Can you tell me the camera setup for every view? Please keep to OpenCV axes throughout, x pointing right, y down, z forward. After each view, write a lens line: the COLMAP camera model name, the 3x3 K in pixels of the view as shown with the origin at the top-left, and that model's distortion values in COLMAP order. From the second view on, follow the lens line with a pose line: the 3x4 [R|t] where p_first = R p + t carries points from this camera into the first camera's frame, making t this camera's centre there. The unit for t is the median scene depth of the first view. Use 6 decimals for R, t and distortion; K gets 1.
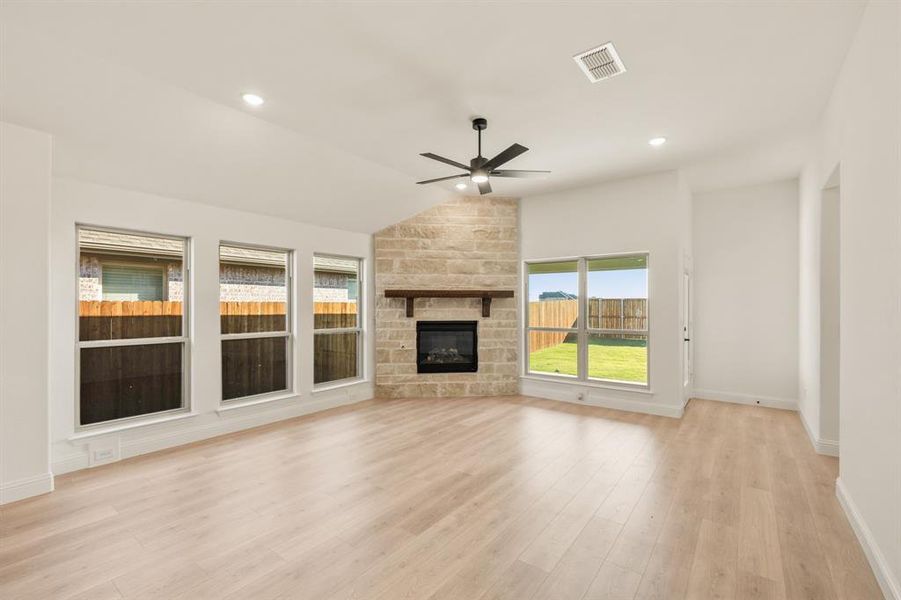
lens RADIAL K [[381.3, 0, 449.7], [0, 381.3, 306.2], [0, 0, 1]] dist [-0.000249, 0.000009]
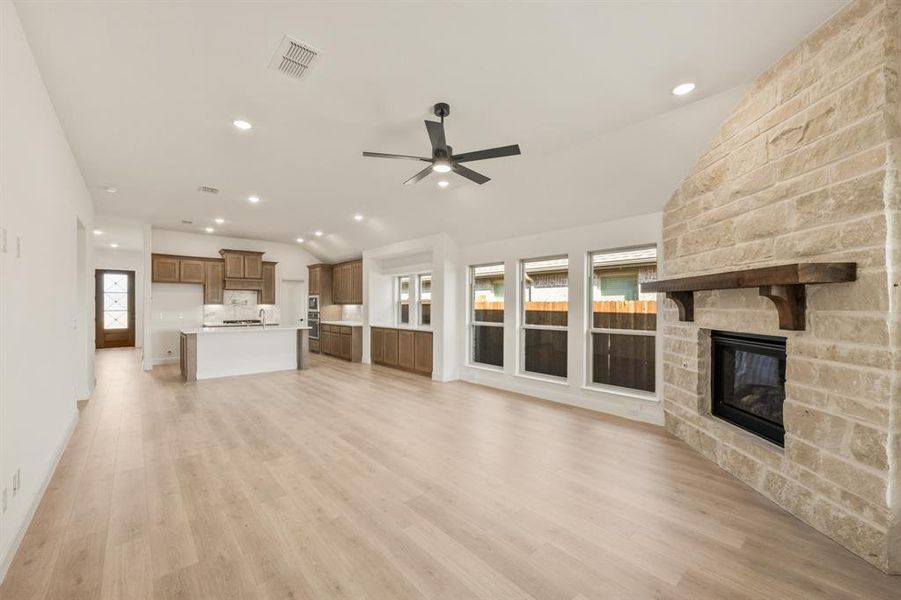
lens RADIAL K [[352.7, 0, 451.7], [0, 352.7, 305.5], [0, 0, 1]] dist [0.001221, 0.000126]
pose [[-0.167992, 0.002021, -0.985786, 0.552924], [-0.000573, 0.999998, 0.002148, 0.000369], [0.985788, 0.000926, -0.167990, 0.696314]]
